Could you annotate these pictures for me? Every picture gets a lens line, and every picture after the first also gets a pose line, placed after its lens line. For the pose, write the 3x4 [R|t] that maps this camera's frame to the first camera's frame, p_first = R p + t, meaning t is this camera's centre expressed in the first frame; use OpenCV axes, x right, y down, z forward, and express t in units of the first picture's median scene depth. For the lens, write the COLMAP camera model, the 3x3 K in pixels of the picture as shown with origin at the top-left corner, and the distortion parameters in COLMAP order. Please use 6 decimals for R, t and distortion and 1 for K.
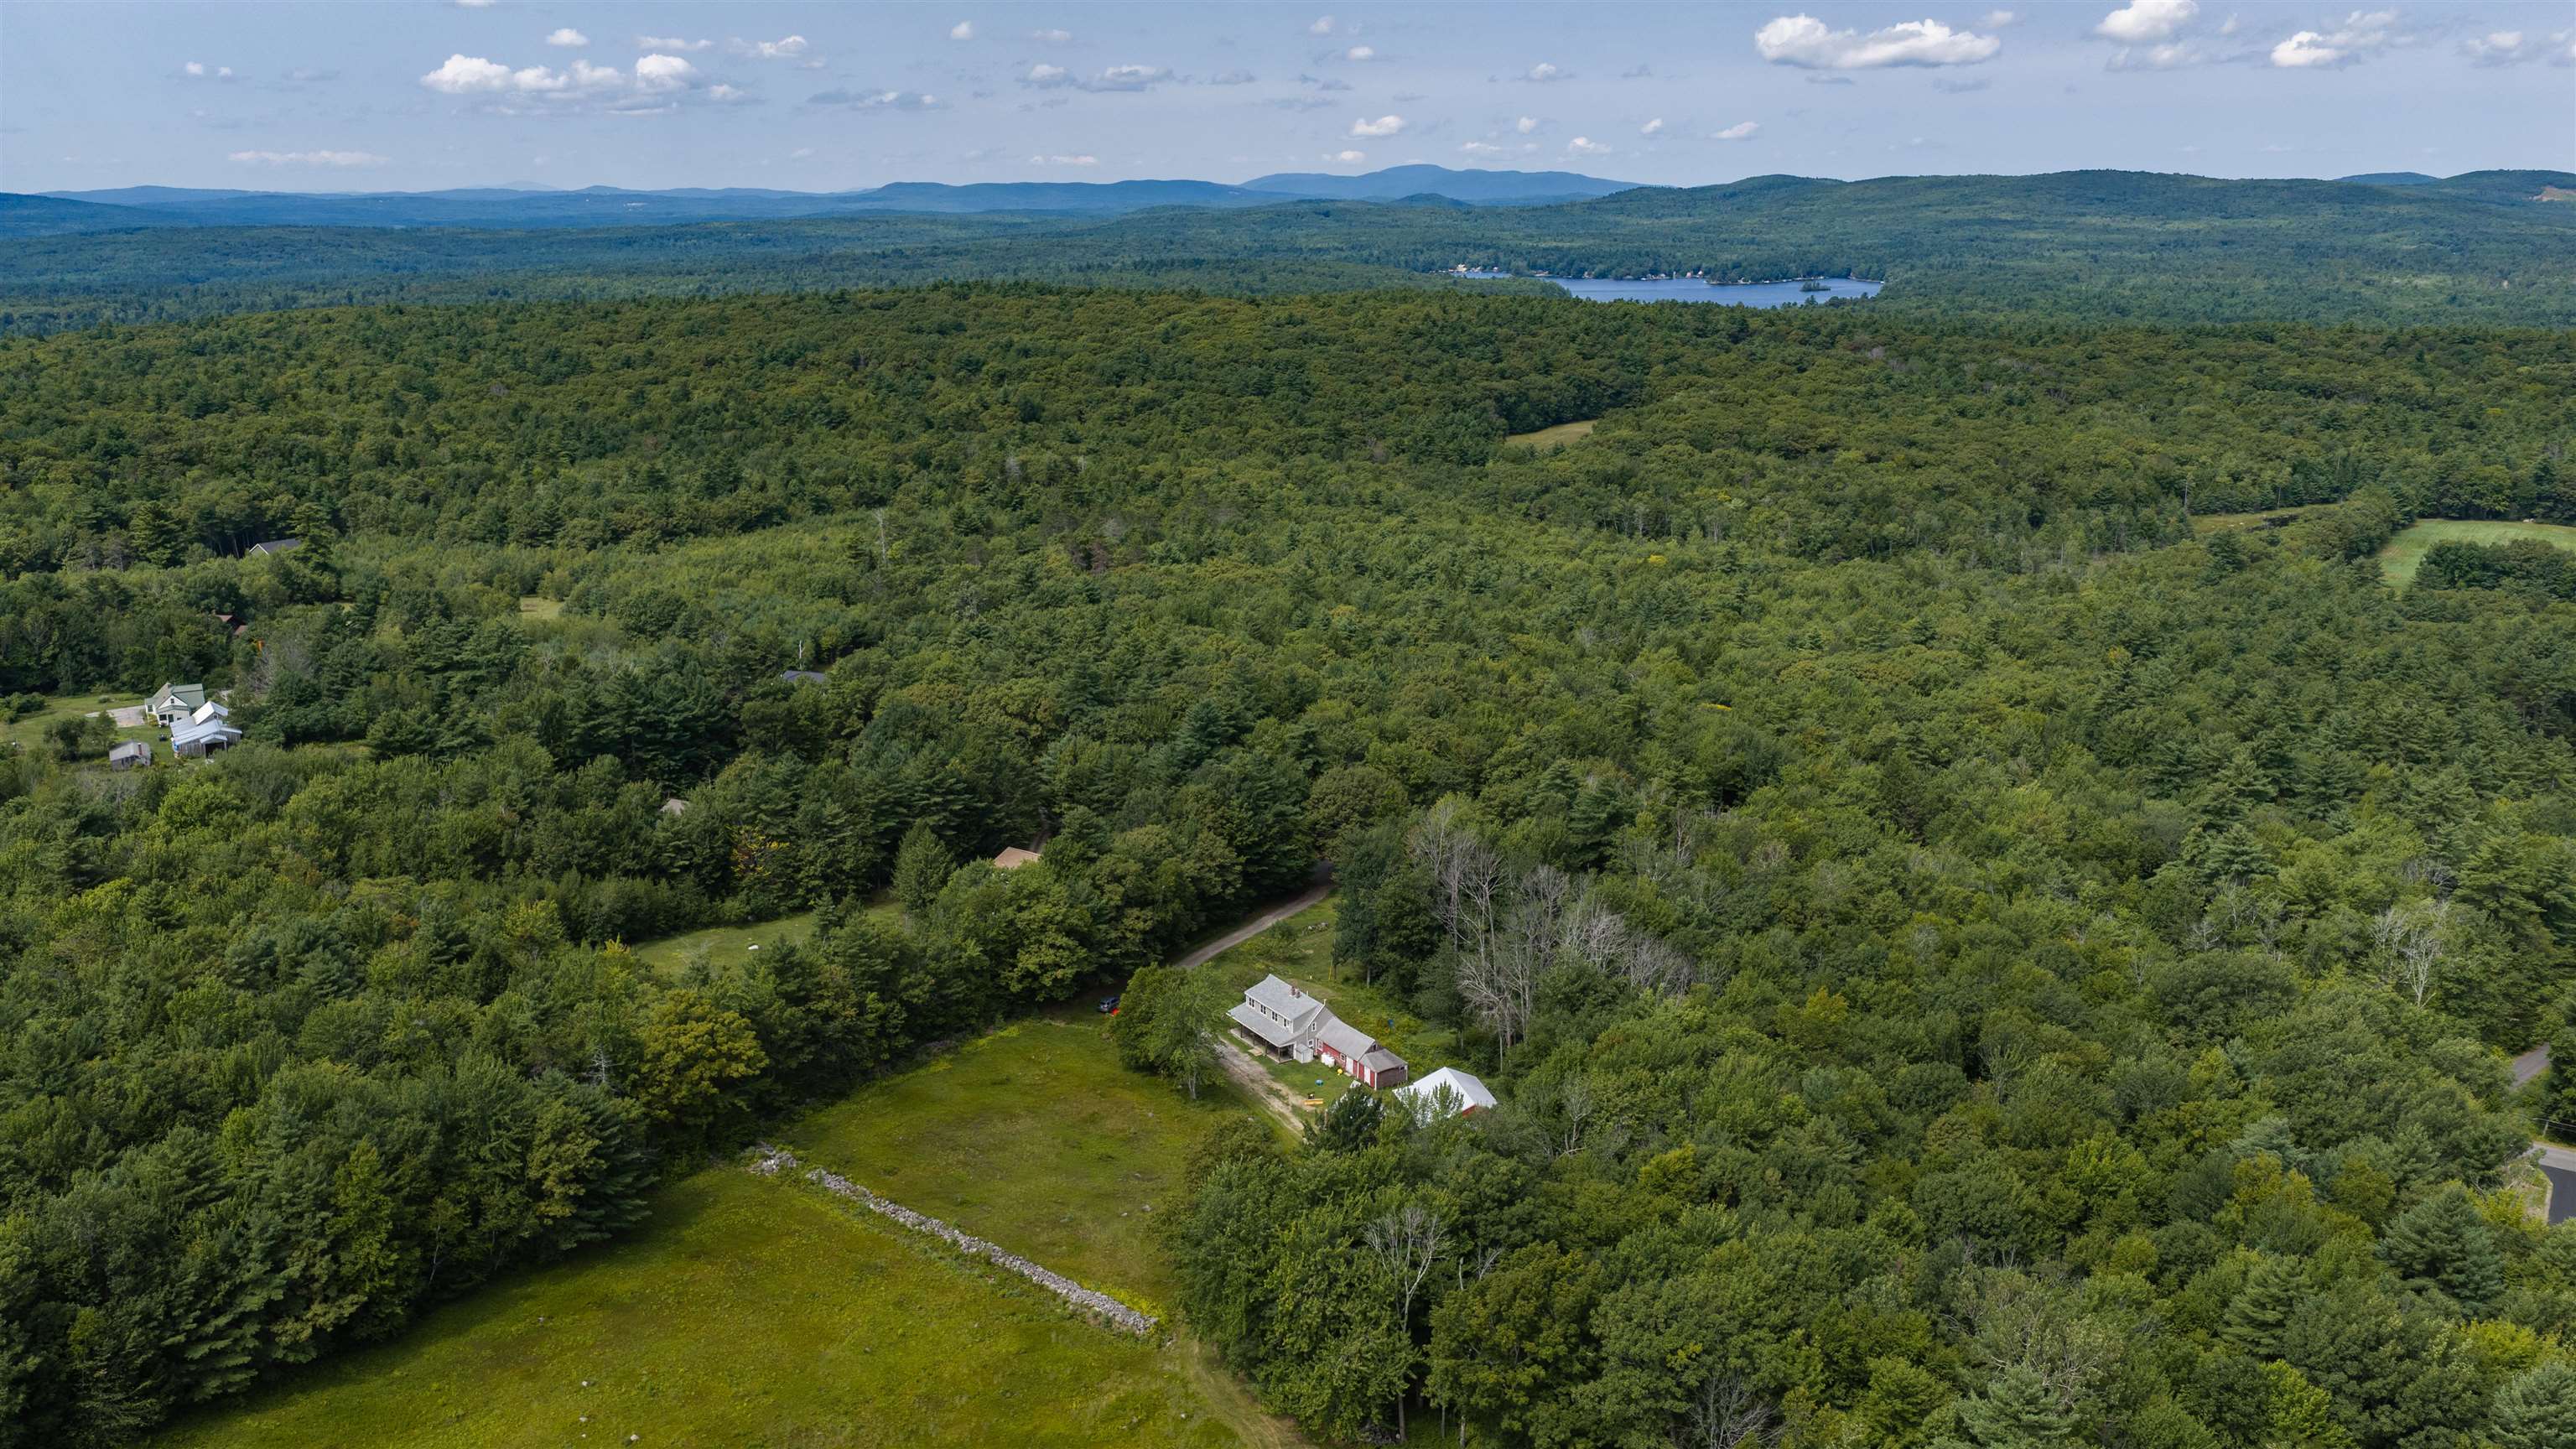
lens RADIAL K [[2173.9, 0, 1279.8], [0, 2173.9, 726.1], [0, 0, 1]] dist [0.034334, -0.076634]
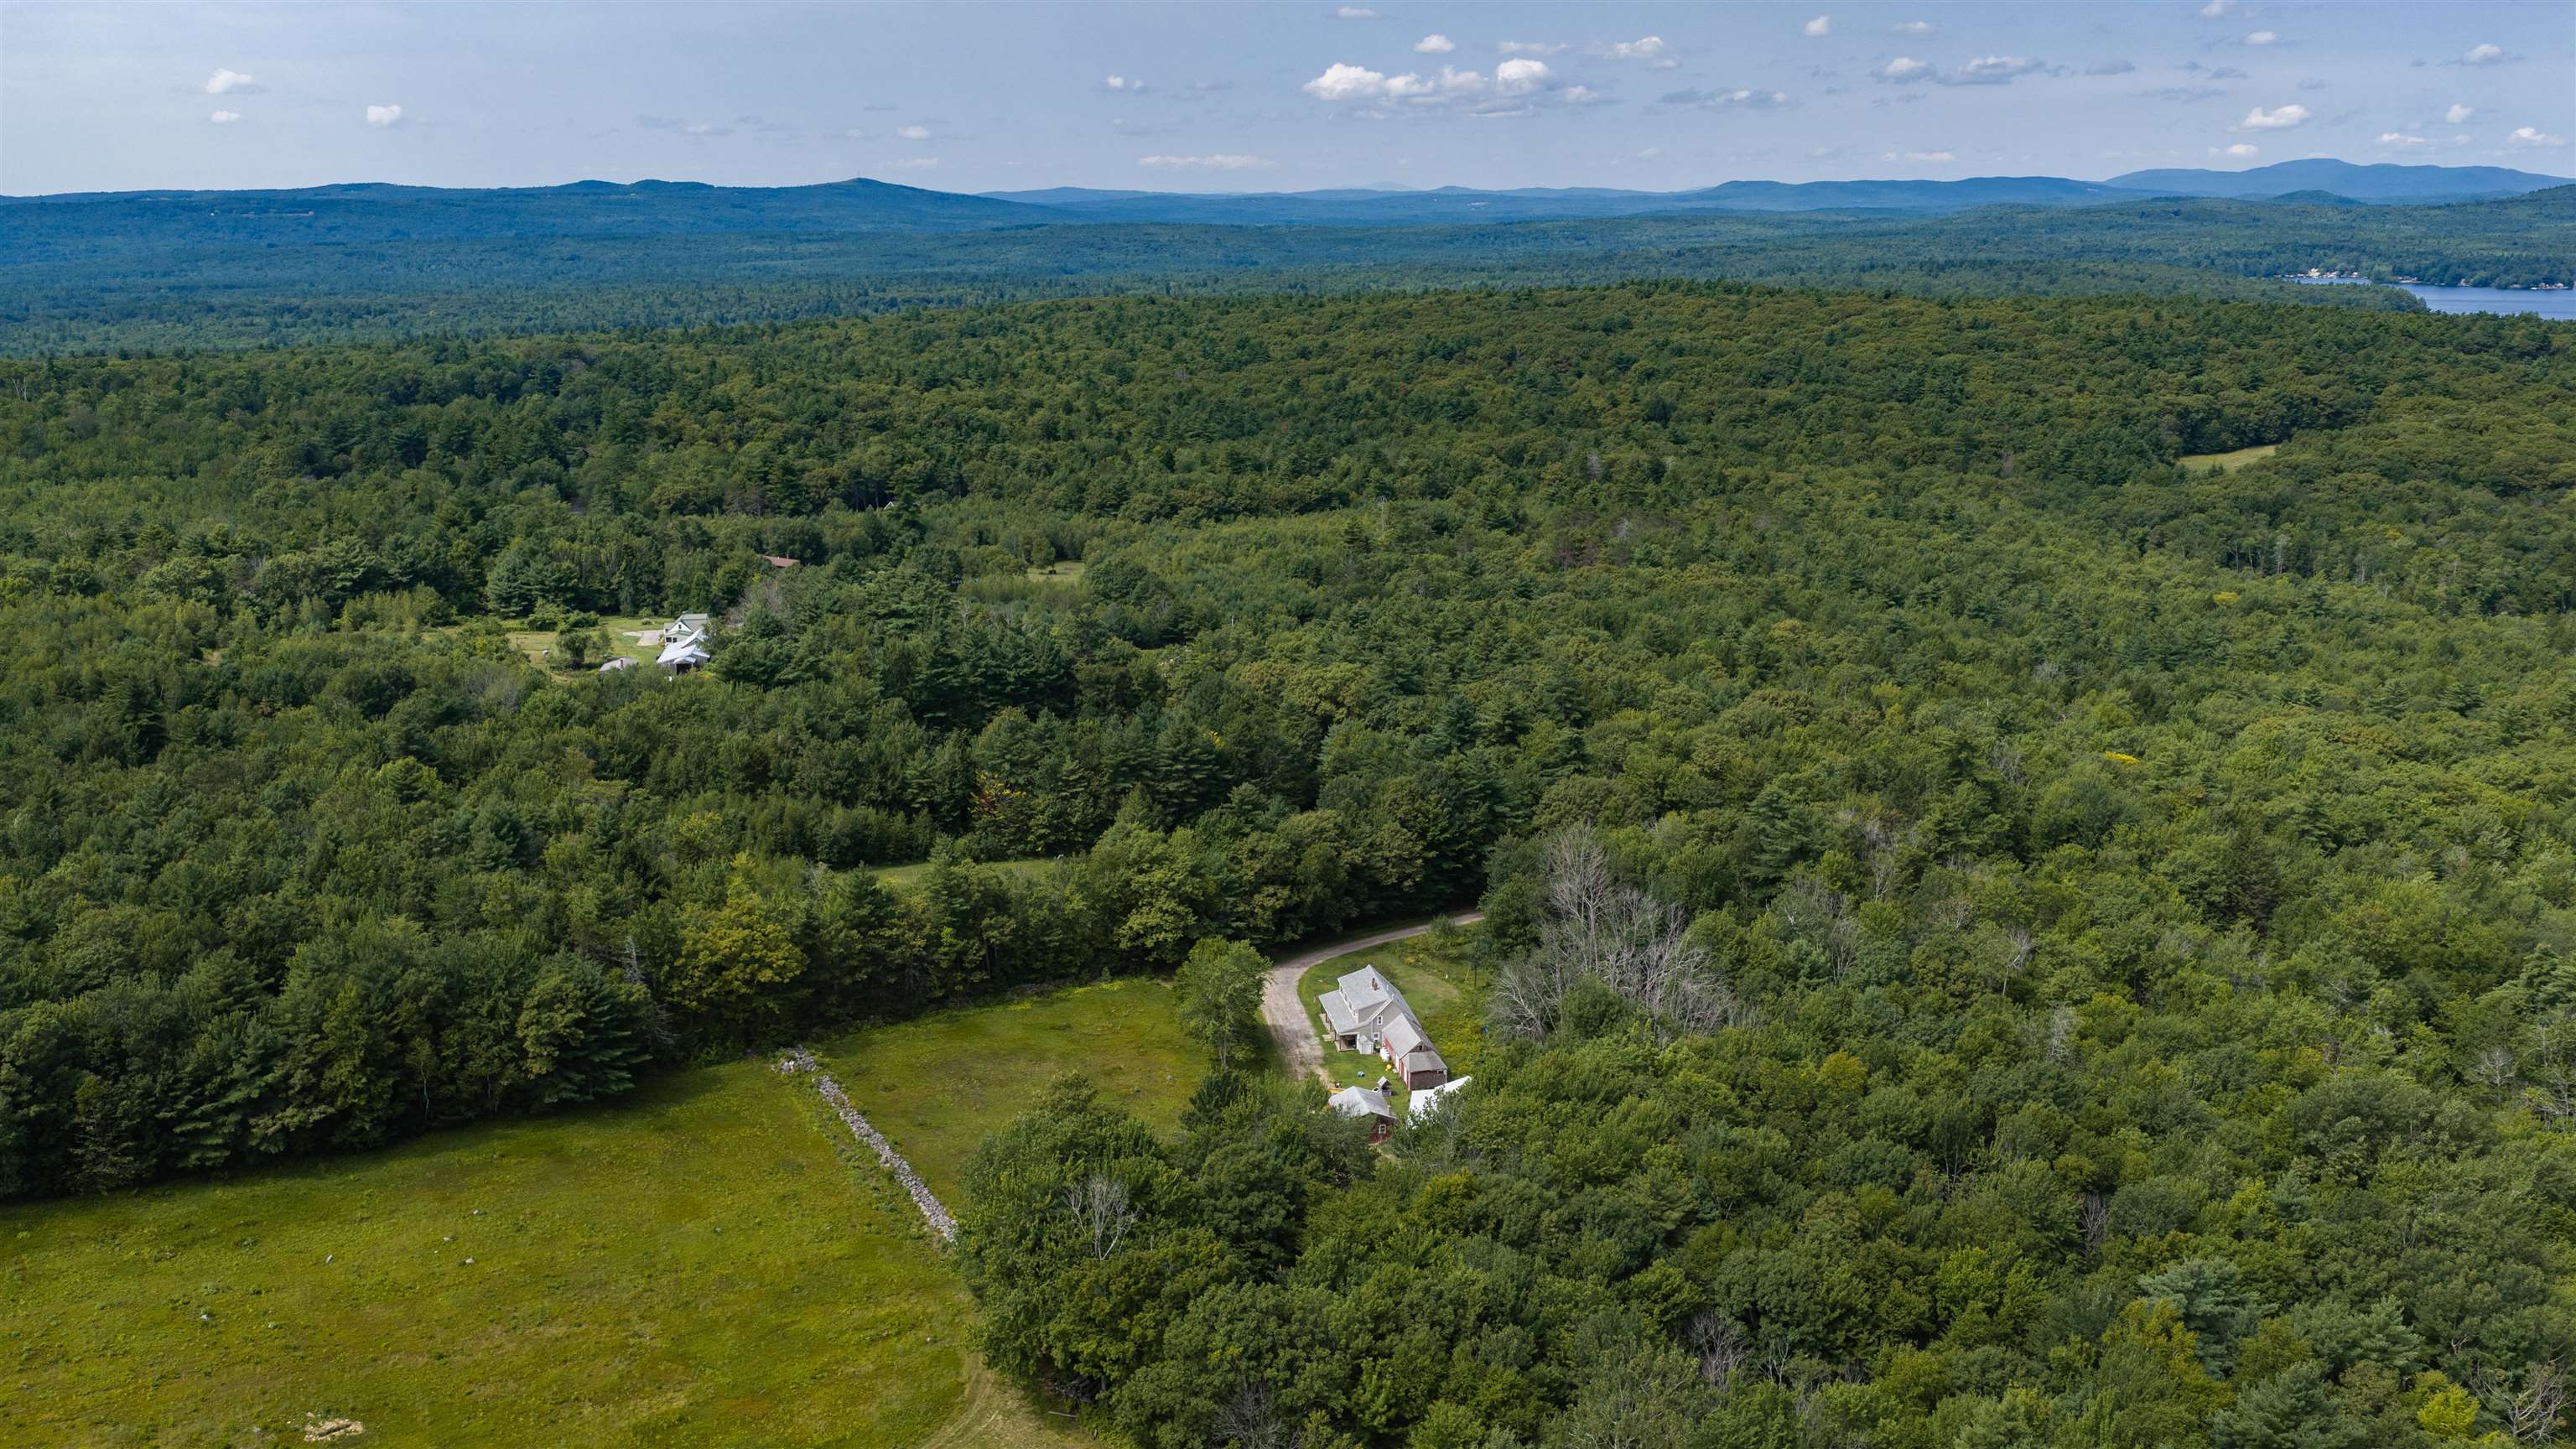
lens RADIAL K [[2173.9, 0, 1279.8], [0, 2173.9, 726.1], [0, 0, 1]] dist [0.034334, -0.076634]
pose [[0.926129, 0.088285, -0.366729, 0.106737], [-0.088120, 0.995961, 0.017227, -0.003287], [0.366769, 0.016362, 0.930168, 0.015435]]
